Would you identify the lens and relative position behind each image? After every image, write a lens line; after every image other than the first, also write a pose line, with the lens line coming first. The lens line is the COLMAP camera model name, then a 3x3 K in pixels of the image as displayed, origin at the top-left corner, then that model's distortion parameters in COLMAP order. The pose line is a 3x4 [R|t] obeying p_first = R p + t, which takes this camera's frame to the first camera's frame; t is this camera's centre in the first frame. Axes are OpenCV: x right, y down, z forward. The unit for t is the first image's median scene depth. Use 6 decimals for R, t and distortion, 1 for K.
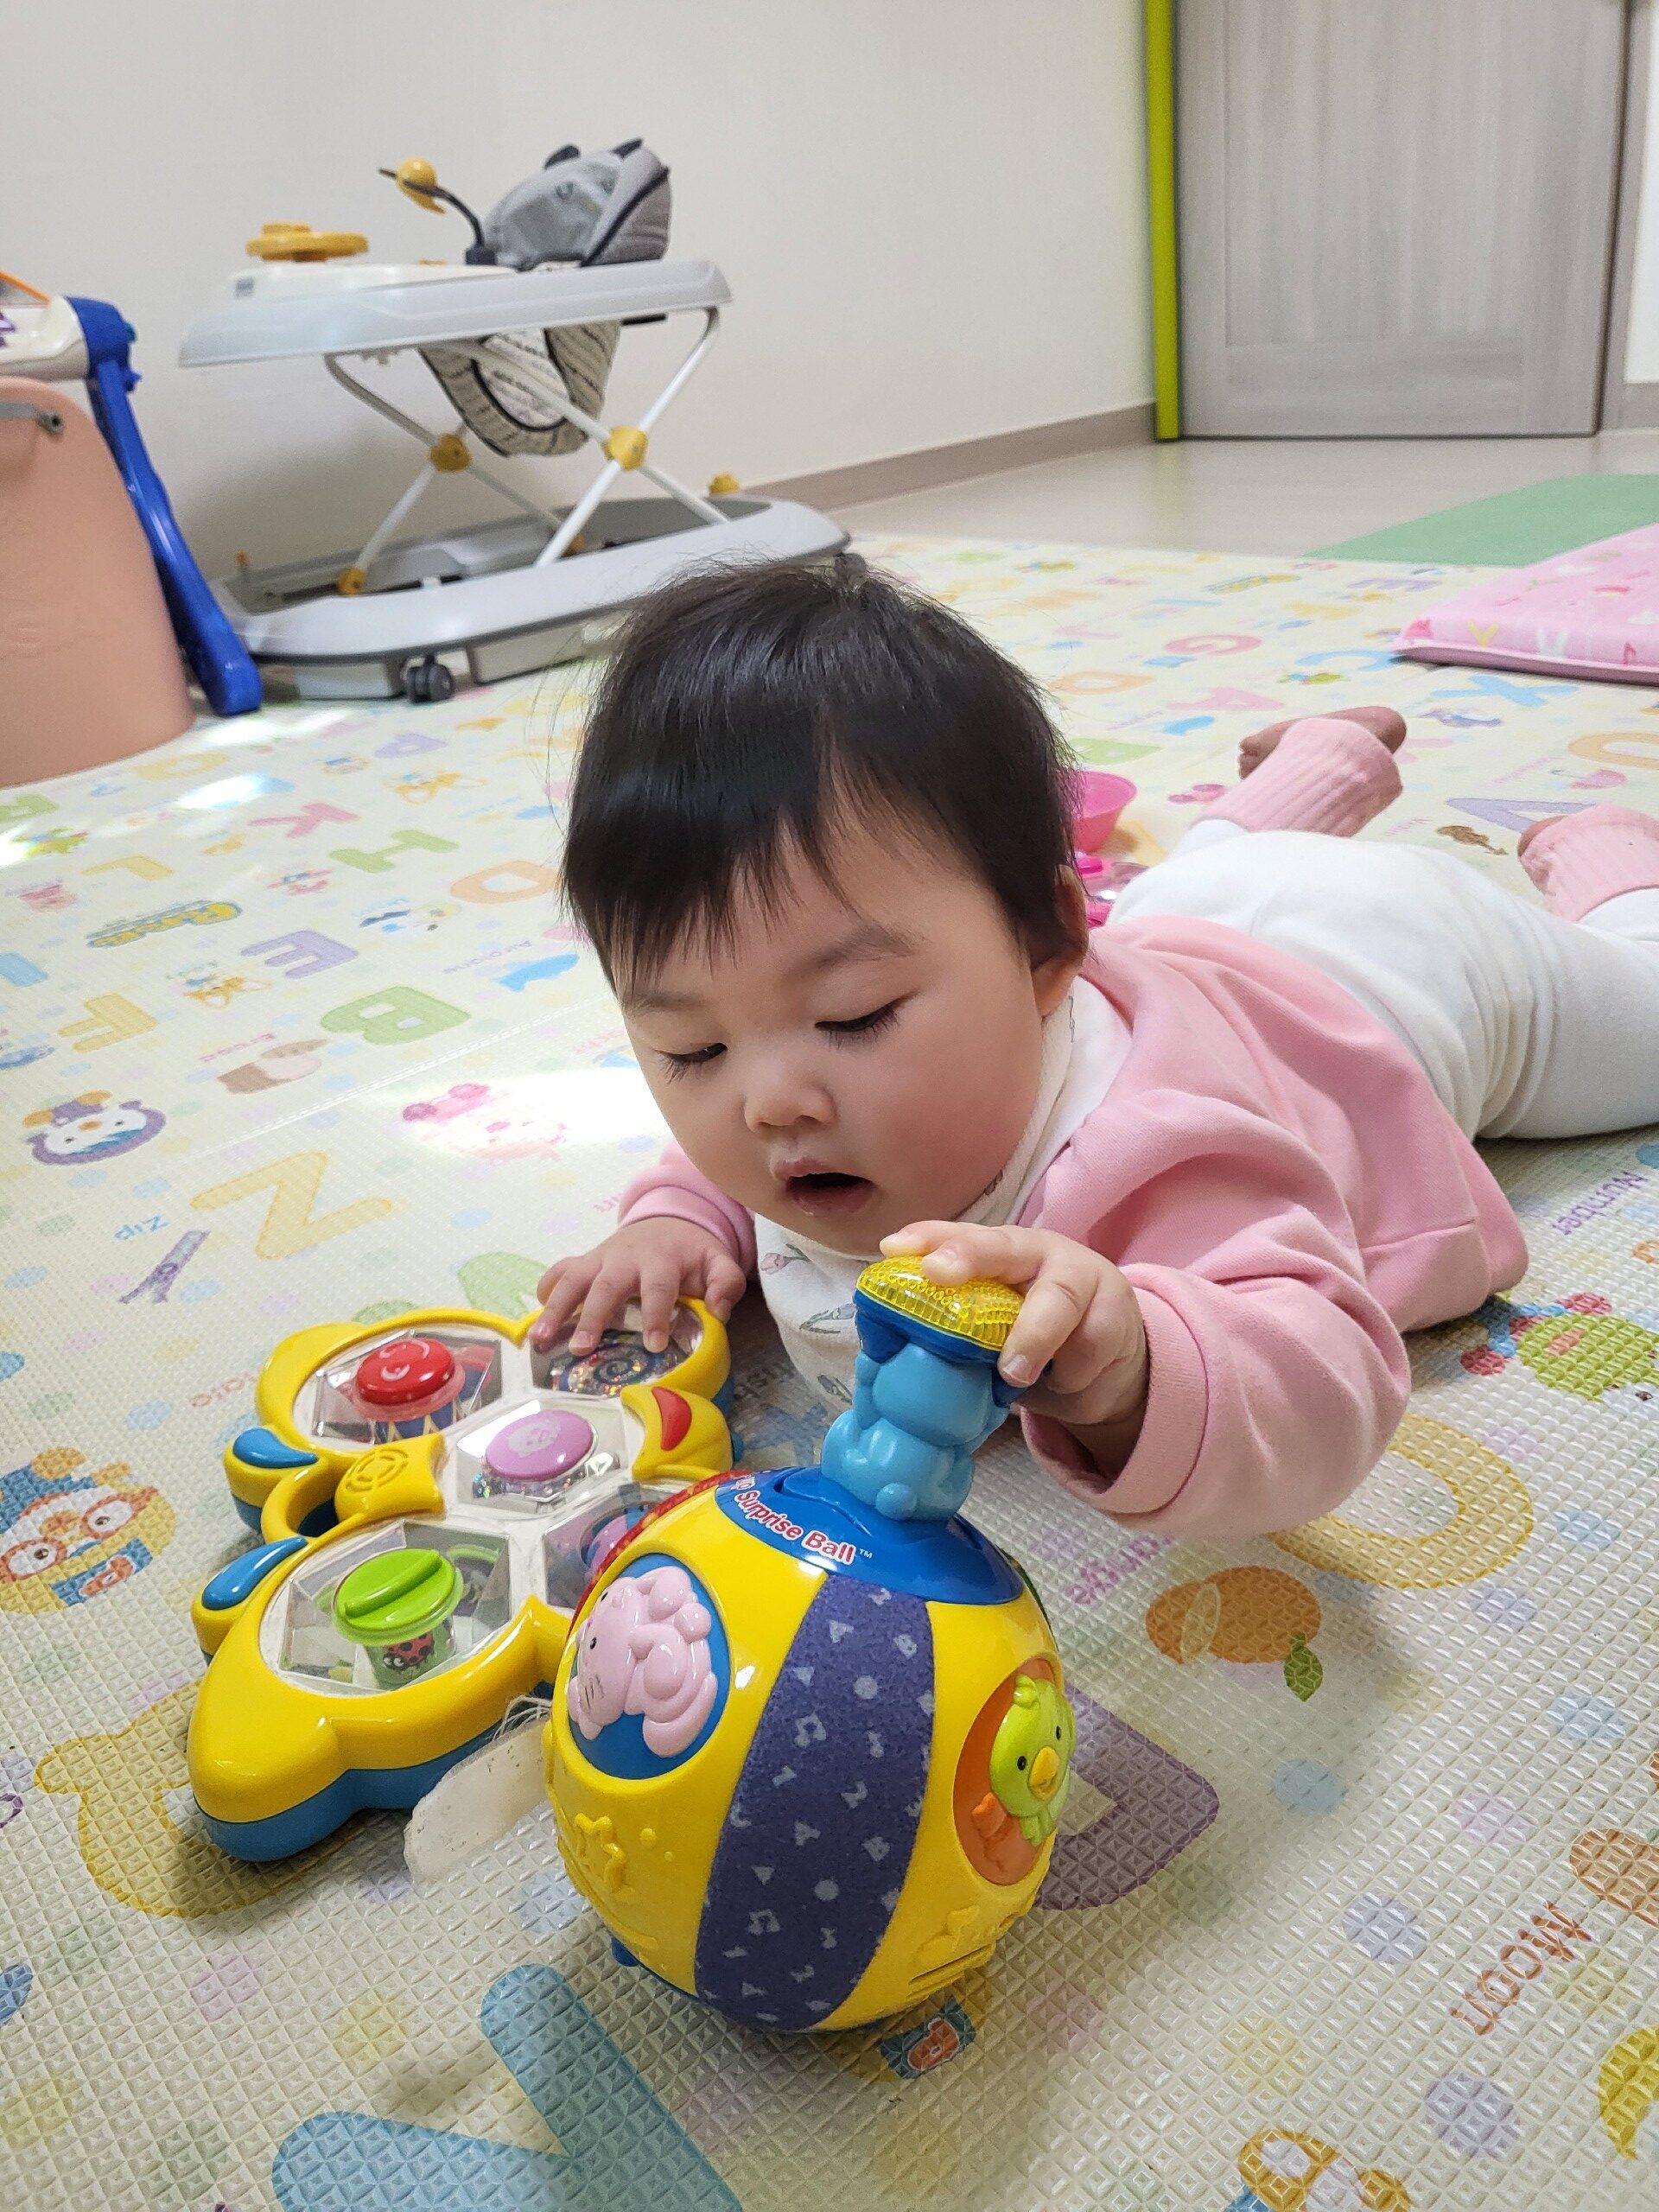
lens RADIAL K [[1727.0, 0, 816.2], [0, 1727.0, 1106.8], [0, 0, 1]] dist [-0.029707, 0.075010]
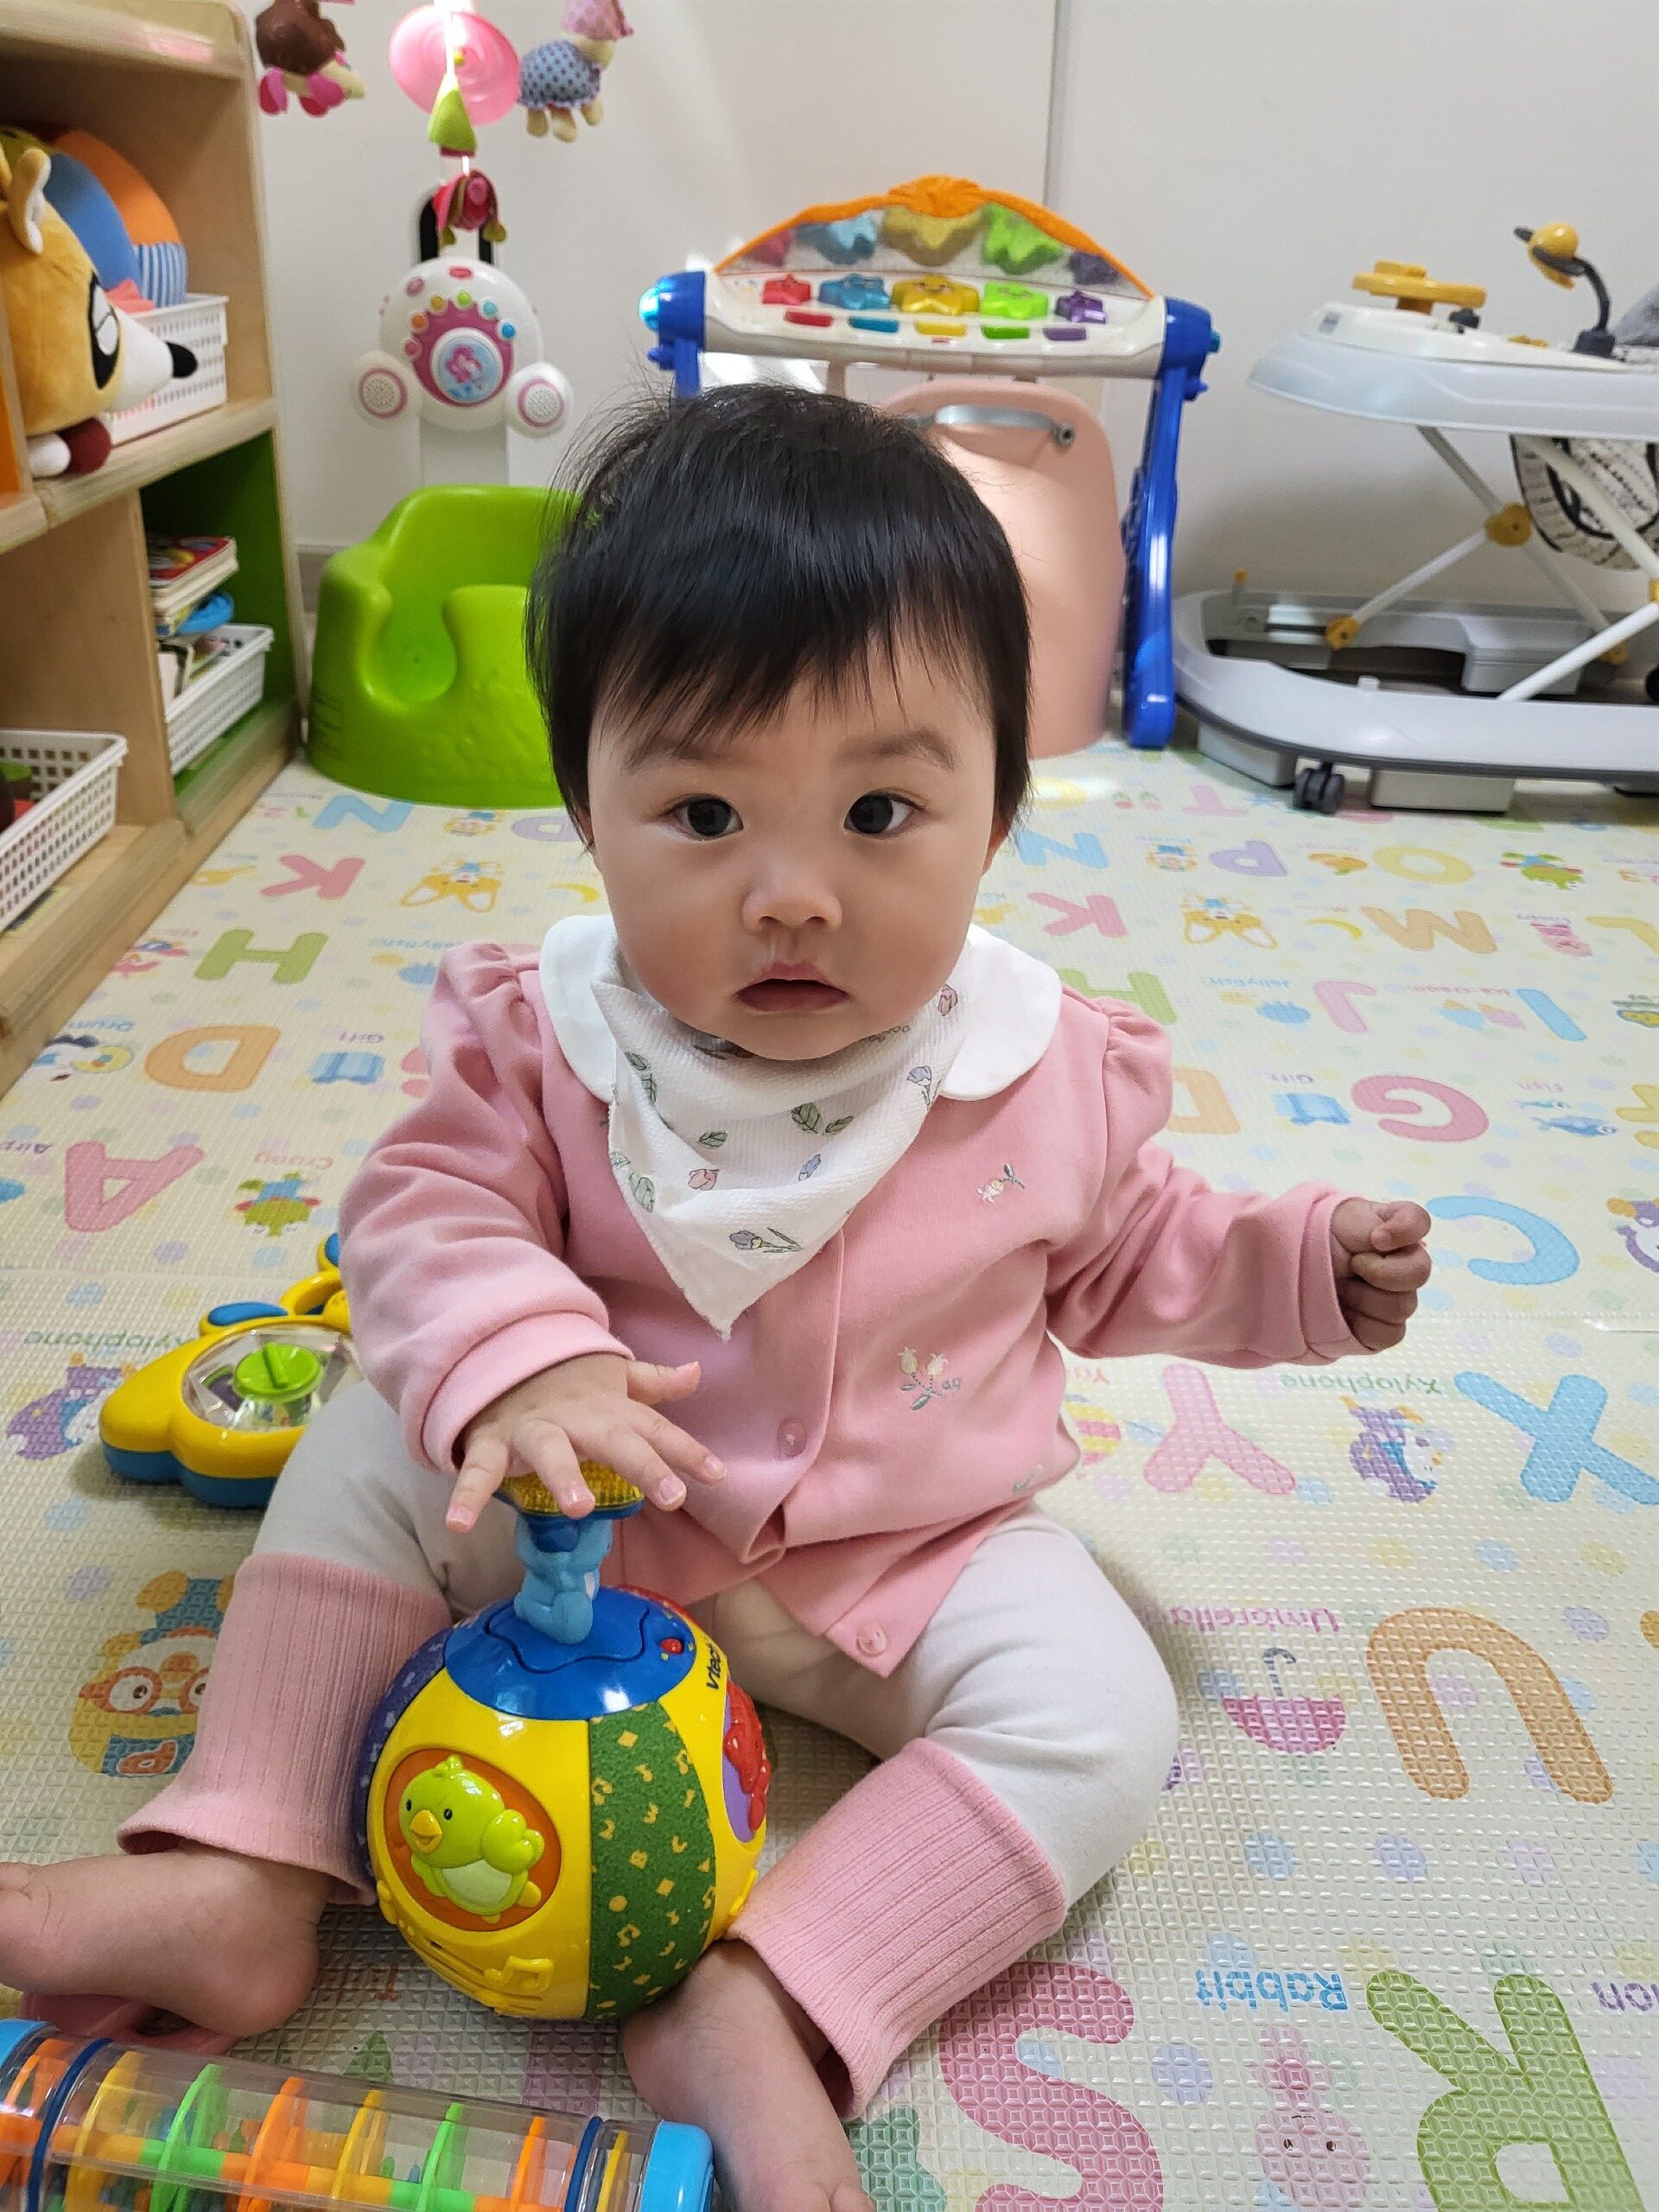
lens RADIAL K [[1727.0, 0, 874.7], [0, 1727.0, 1091.5], [0, 0, 1]] dist [-0.029707, 0.075010]
pose [[0.787136, 0.412929, -0.458156, 0.086675], [-0.395142, 0.907971, 0.139465, -0.146961], [0.473582, 0.071259, 0.877863, 0.099006]]
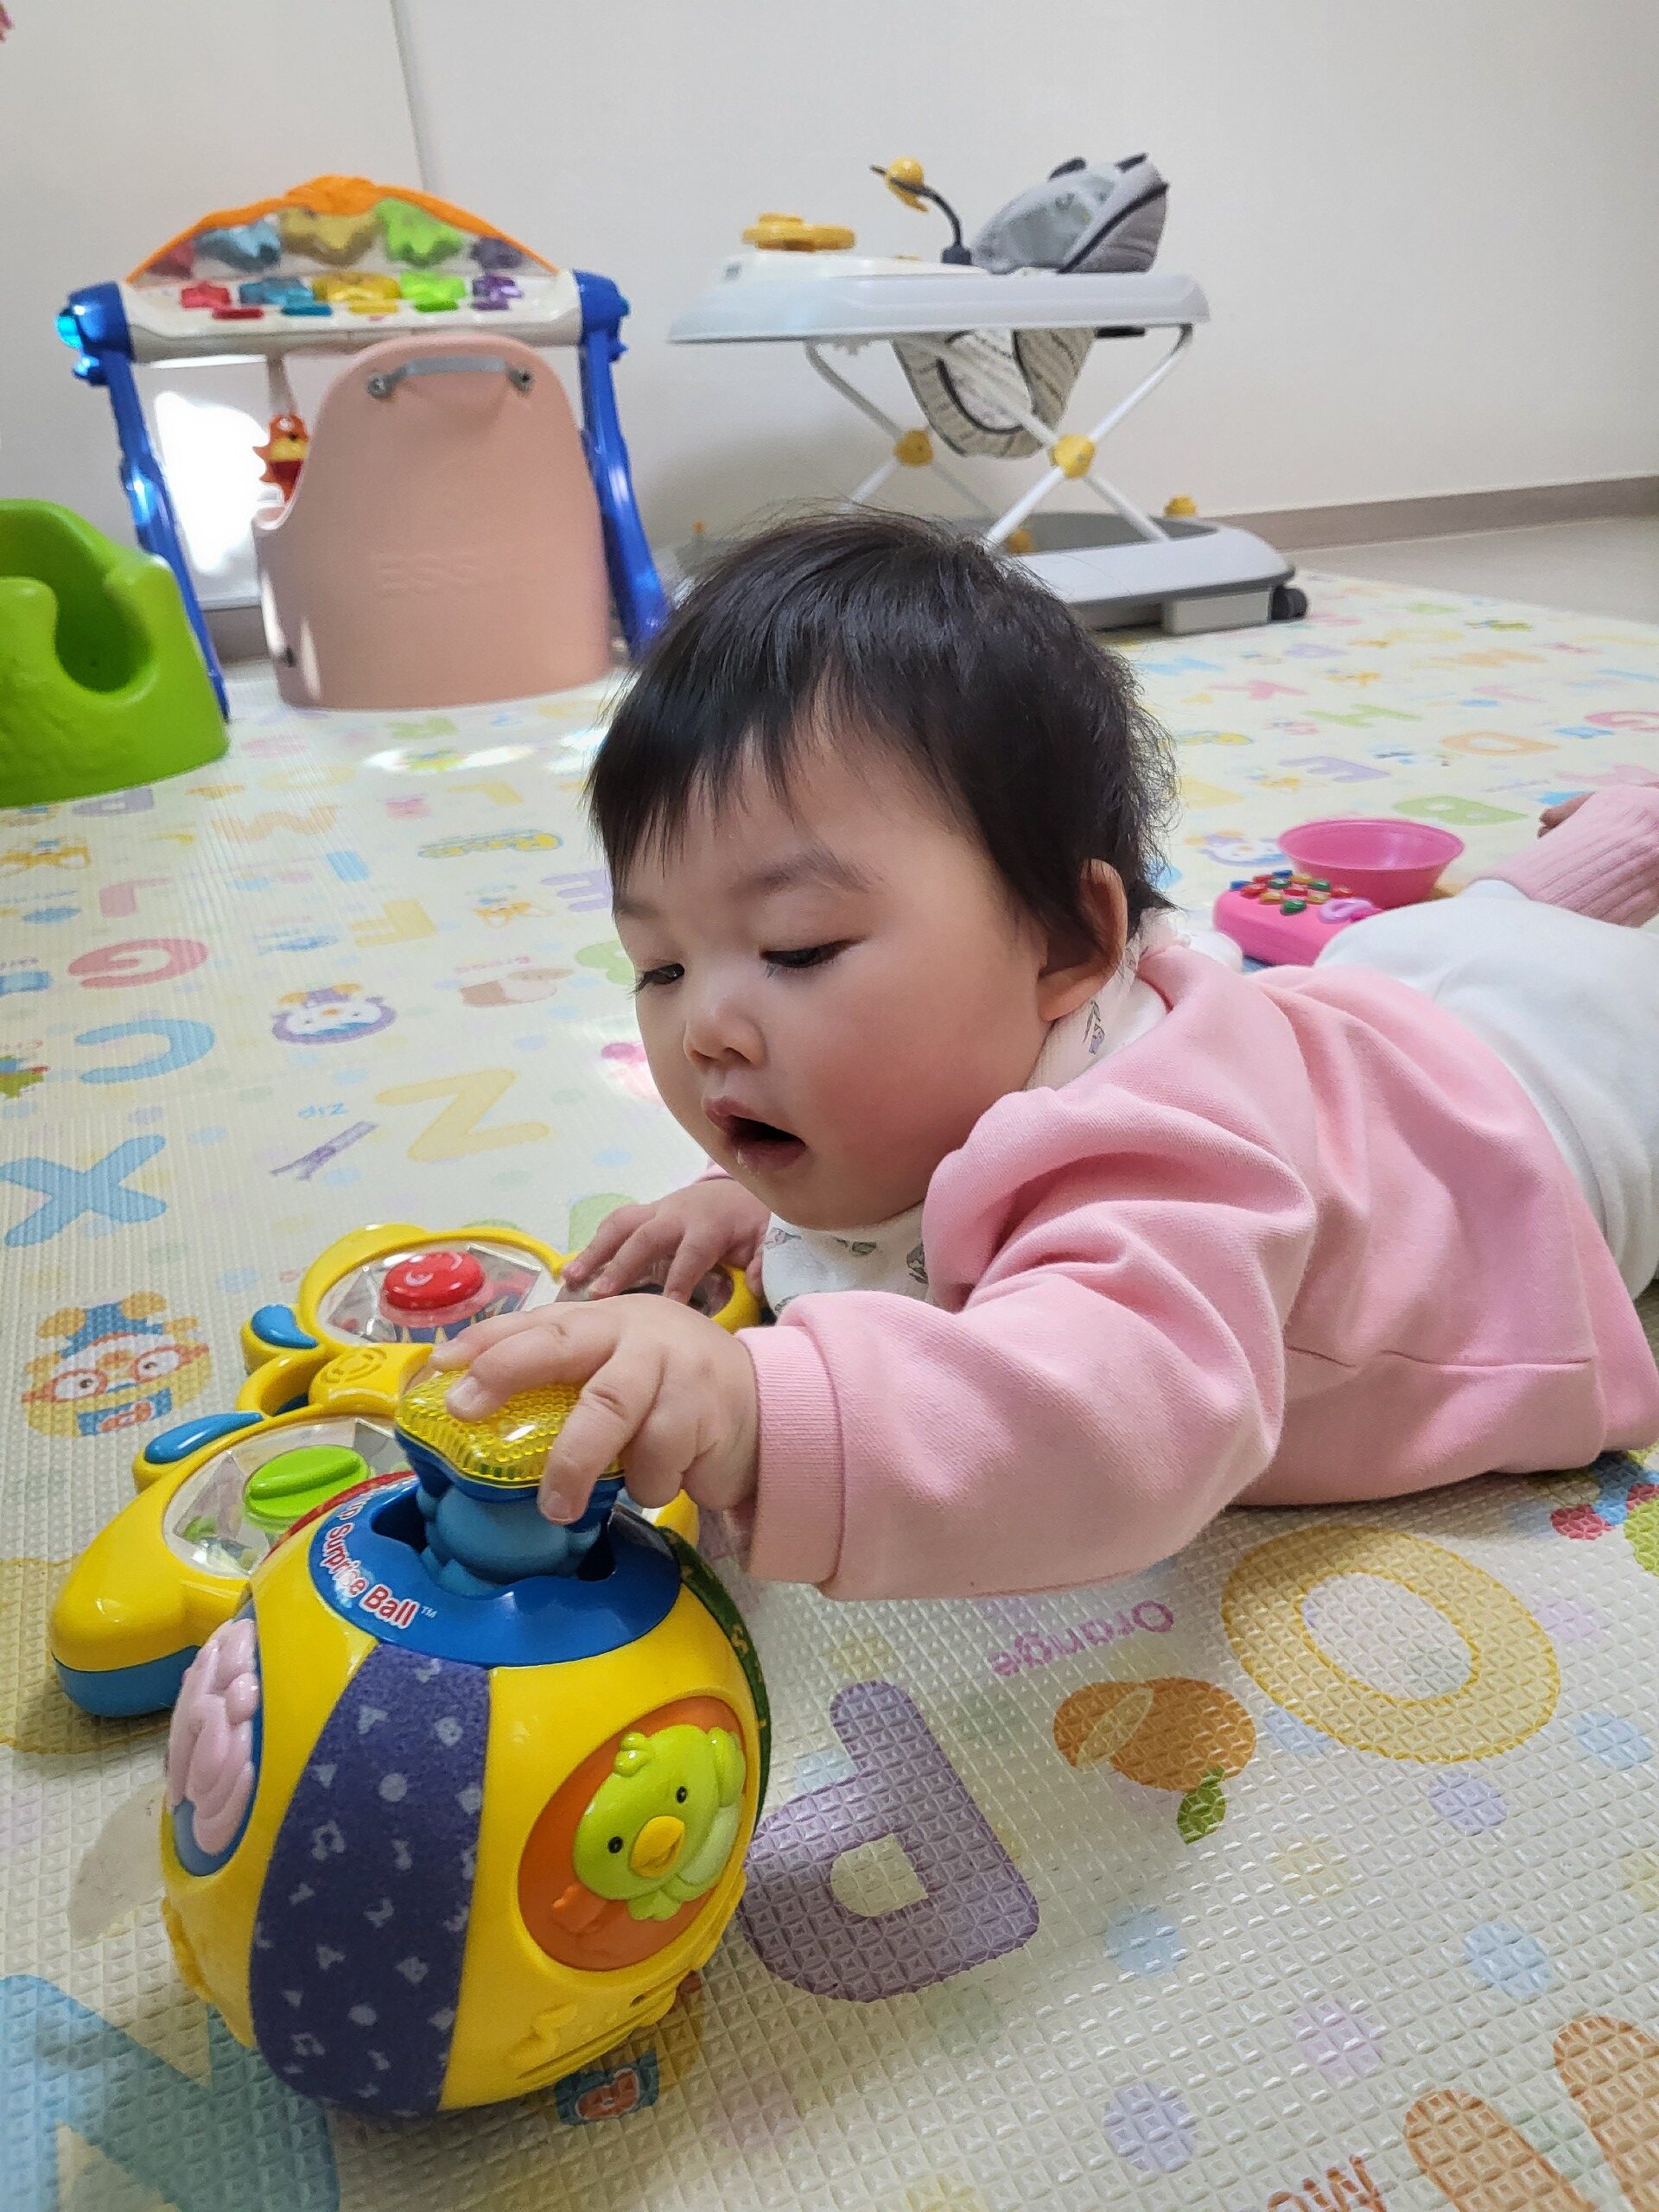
lens RADIAL K [[1727.0, 0, 862.4], [0, 1727.0, 1078.7], [0, 0, 1]] dist [-0.029707, 0.075010]
pose [[0.958444, 0.173591, -0.226388, 0.076227], [-0.180349, 0.983558, -0.009354, 0.001400], [0.221042, 0.049794, 0.973992, 0.030485]]
